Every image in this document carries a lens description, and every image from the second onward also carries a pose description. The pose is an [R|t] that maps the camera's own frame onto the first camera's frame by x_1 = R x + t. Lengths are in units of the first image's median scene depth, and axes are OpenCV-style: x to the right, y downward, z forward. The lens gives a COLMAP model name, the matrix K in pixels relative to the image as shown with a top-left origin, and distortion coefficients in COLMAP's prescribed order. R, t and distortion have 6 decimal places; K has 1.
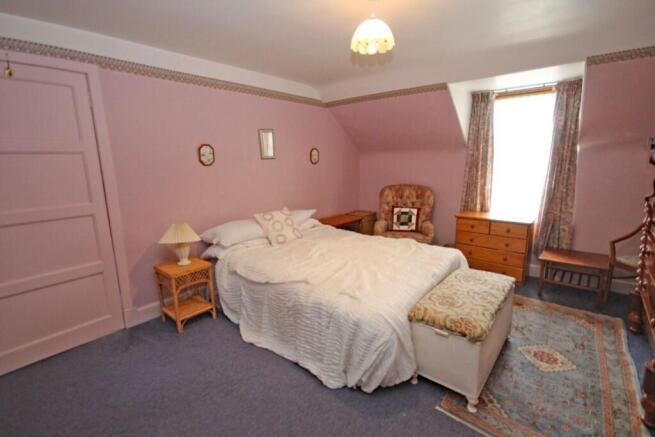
lens RADIAL K [[305.6, 0, 331.4], [0, 305.6, 217.1], [0, 0, 1]] dist [0.003980, 0.000401]
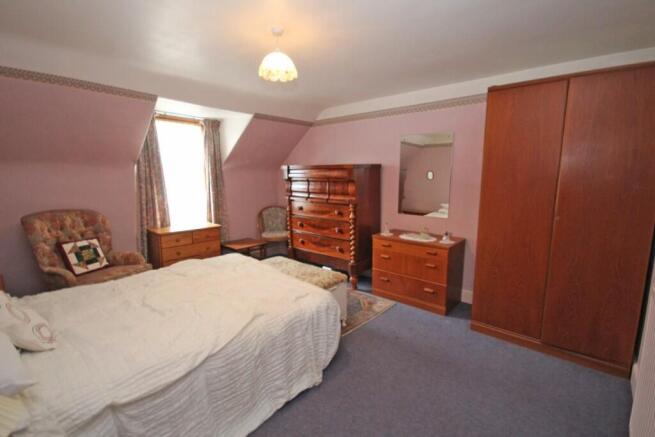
lens RADIAL K [[305.6, 0, 330.6], [0, 305.6, 216.9], [0, 0, 1]] dist [0.003980, 0.000401]
pose [[0.014886, -0.119362, 0.992739, -0.508316], [0.183269, 0.976355, 0.114643, -0.065831], [-0.982950, 0.180231, 0.036409, 0.414587]]
